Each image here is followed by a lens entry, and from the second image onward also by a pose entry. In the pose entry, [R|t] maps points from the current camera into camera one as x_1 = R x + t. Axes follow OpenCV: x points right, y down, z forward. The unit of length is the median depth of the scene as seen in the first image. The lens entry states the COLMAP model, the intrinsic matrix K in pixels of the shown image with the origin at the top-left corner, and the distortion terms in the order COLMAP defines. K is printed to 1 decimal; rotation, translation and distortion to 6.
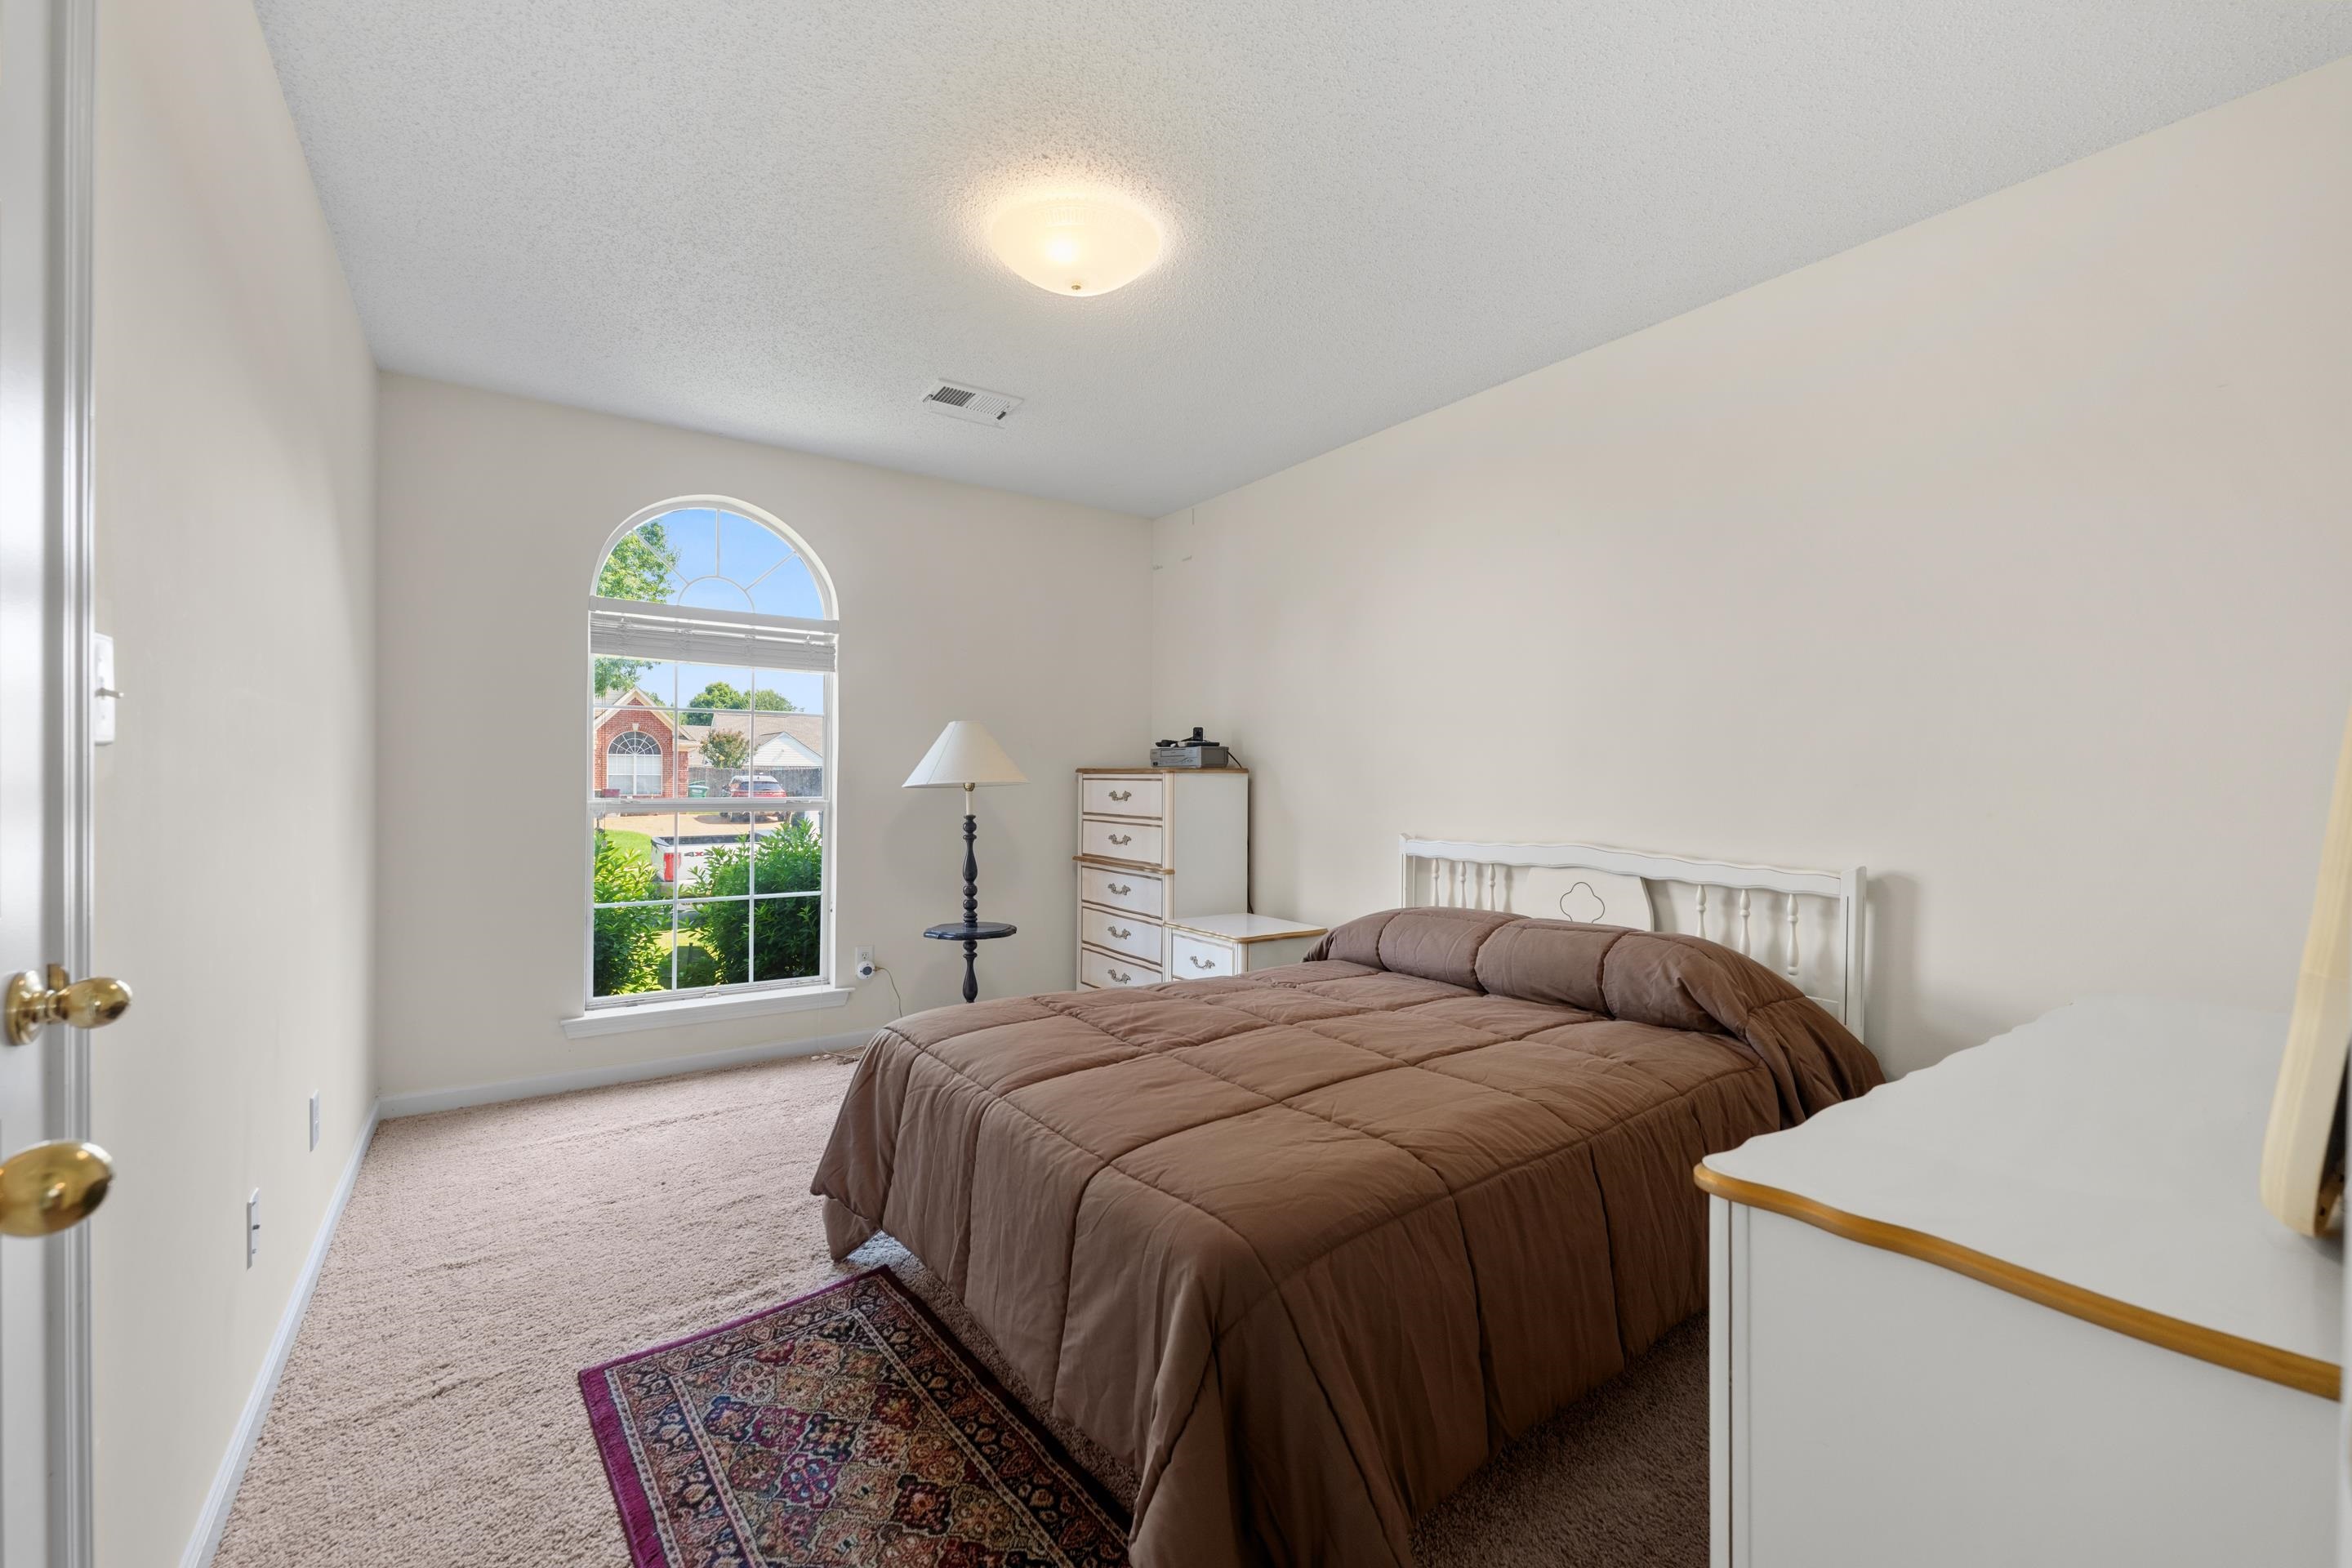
lens RADIAL K [[972.2, 0, 1174.7], [0, 972.2, 779.4], [0, 0, 1]] dist [0.001182, -0.002046]
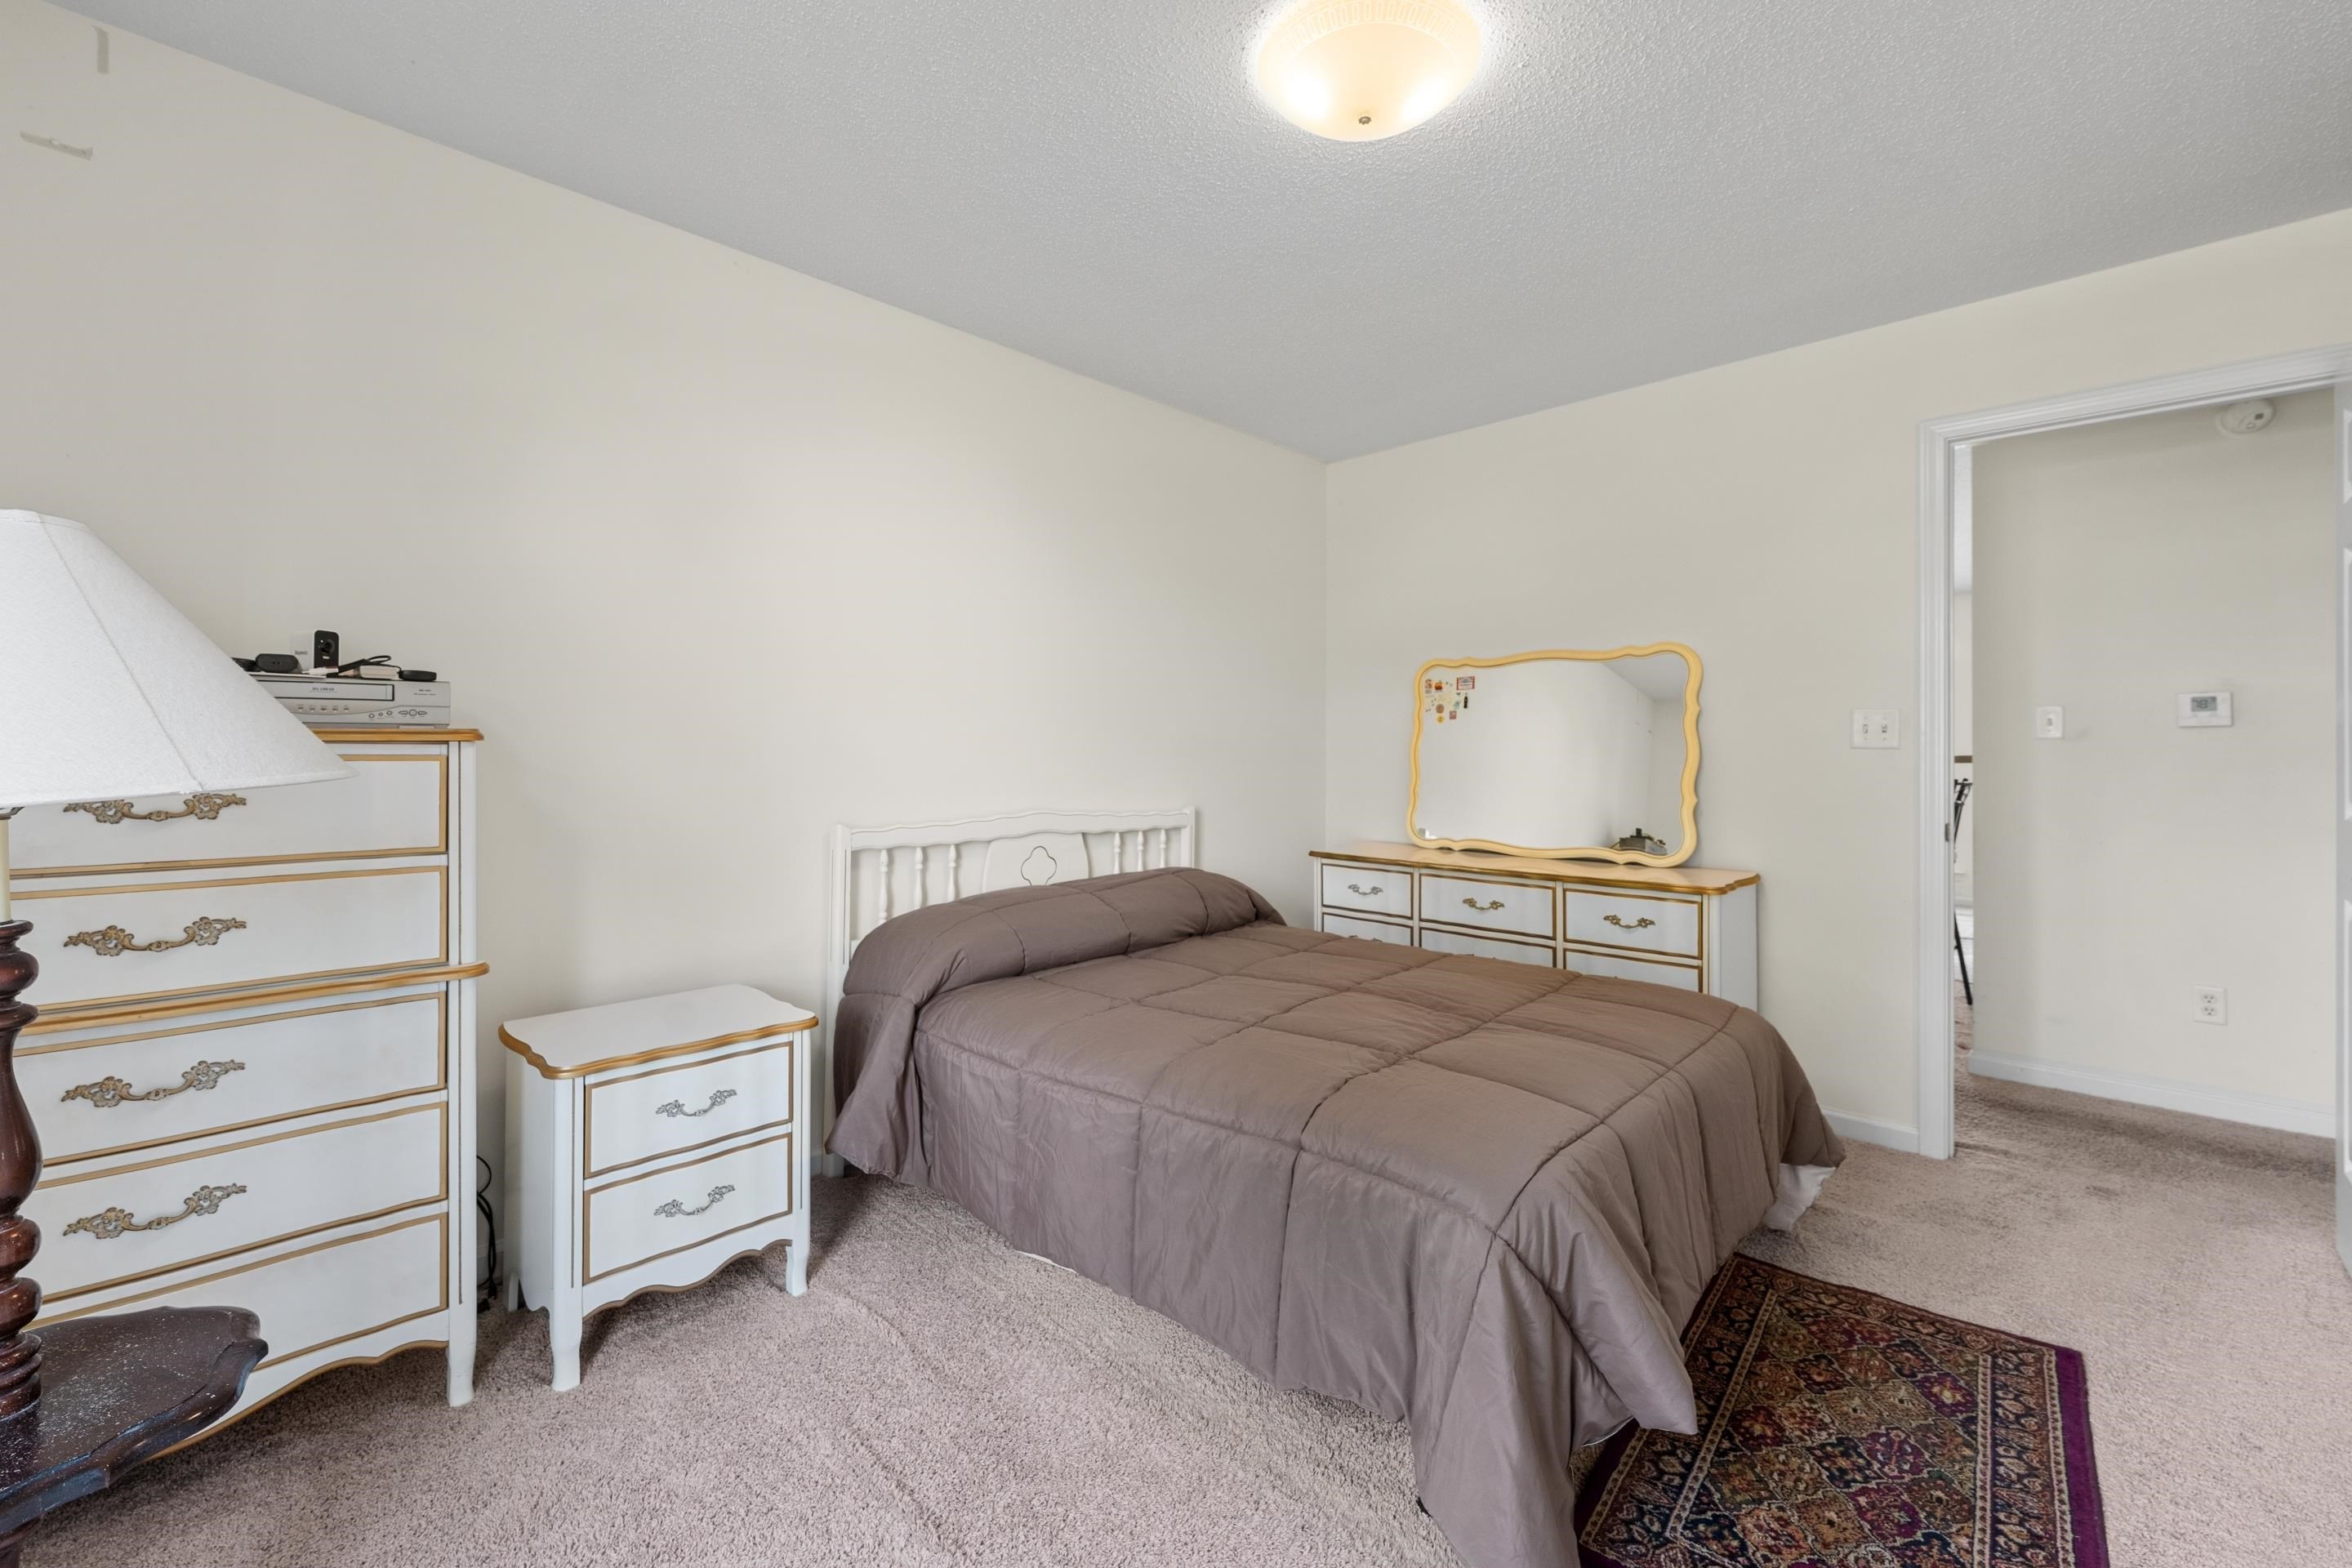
lens RADIAL K [[972.2, 0, 1181.7], [0, 972.2, 762.5], [0, 0, 1]] dist [0.001182, -0.002046]
pose [[-0.198147, -0.017155, 0.980022, -1.128105], [-0.000395, 0.999848, 0.017423, -0.010297], [-0.980172, 0.003065, -0.198124, 1.800910]]
